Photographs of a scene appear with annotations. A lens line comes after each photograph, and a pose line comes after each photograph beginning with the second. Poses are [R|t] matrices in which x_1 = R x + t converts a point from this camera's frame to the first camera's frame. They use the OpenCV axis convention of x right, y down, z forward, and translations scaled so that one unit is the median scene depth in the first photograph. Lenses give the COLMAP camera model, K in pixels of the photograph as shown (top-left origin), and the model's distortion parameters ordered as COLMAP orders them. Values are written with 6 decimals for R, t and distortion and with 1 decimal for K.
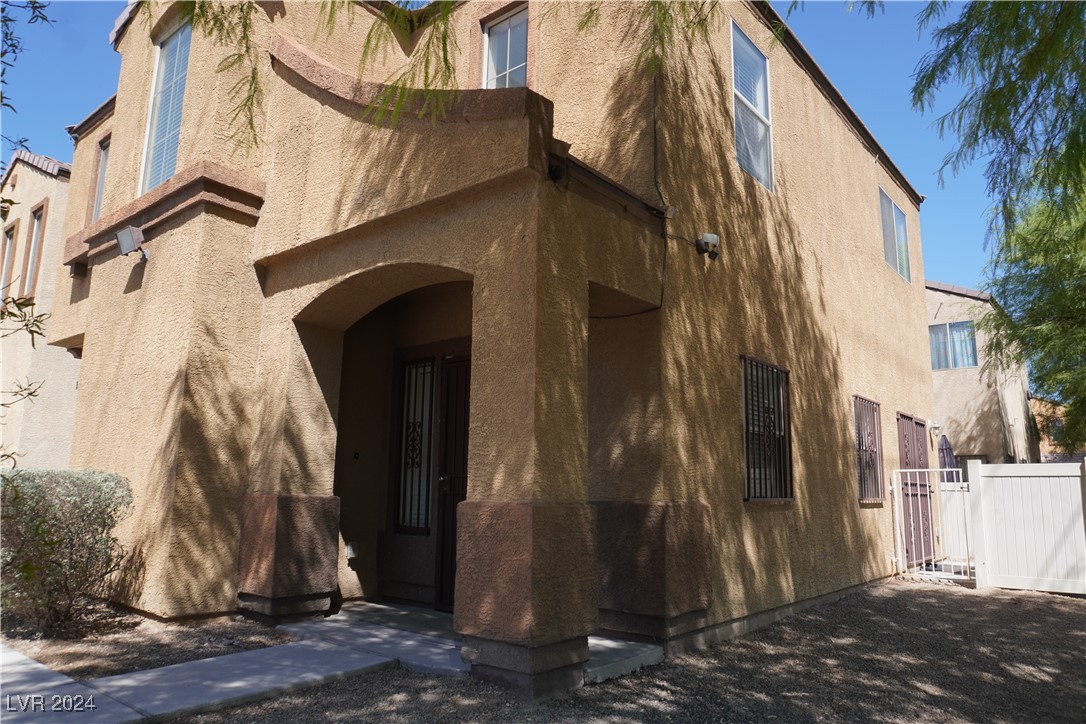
lens RADIAL K [[729.4, 0, 543.0], [0, 729.4, 362.0], [0, 0, 1]] dist [-0.081287, 0.046875]
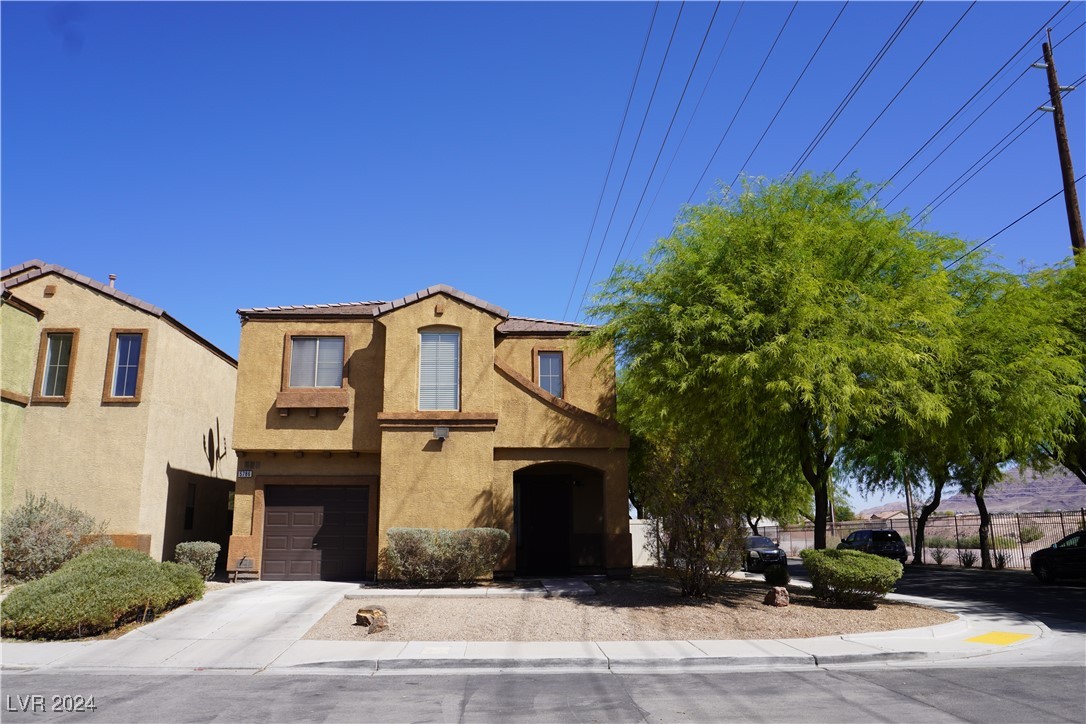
lens RADIAL K [[729.4, 0, 543.0], [0, 729.4, 362.0], [0, 0, 1]] dist [-0.081287, 0.046875]
pose [[0.735806, 0.129288, 0.664736, -2.349888], [-0.089023, 0.991555, -0.094311, -0.241490], [-0.671315, 0.010217, 0.741101, -1.252178]]
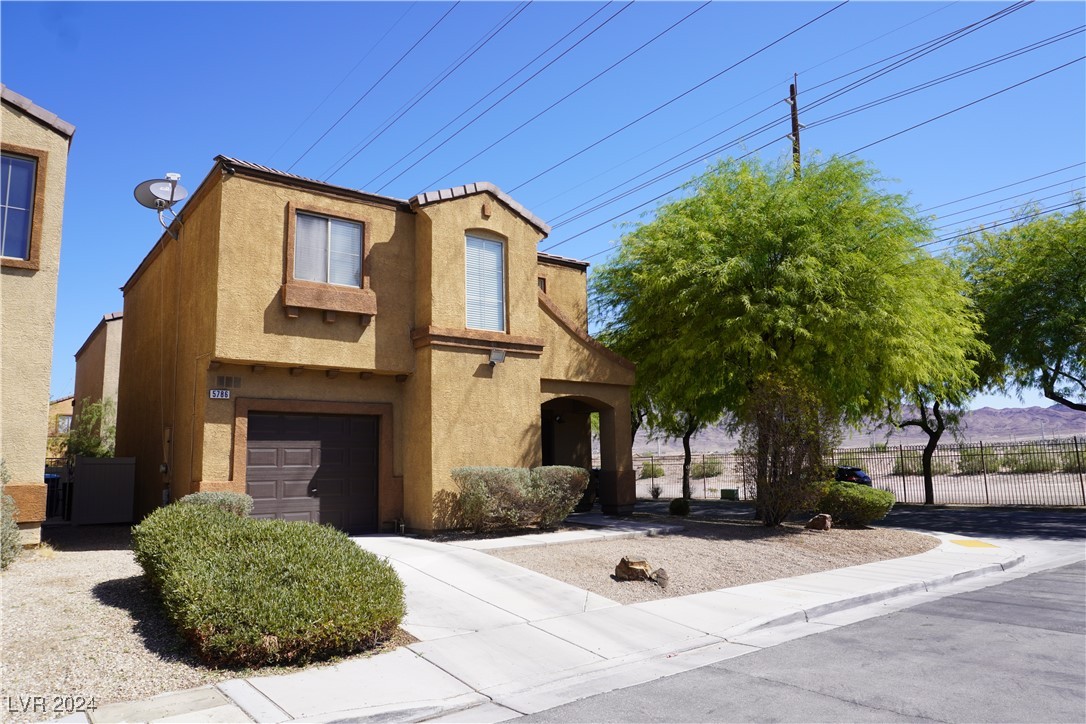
lens RADIAL K [[729.4, 0, 543.0], [0, 729.4, 362.0], [0, 0, 1]] dist [-0.081287, 0.046875]
pose [[0.206584, 0.112811, 0.971904, -3.071153], [-0.136835, 0.986900, -0.085466, 0.010484], [-0.968813, -0.115335, 0.219315, 0.474681]]
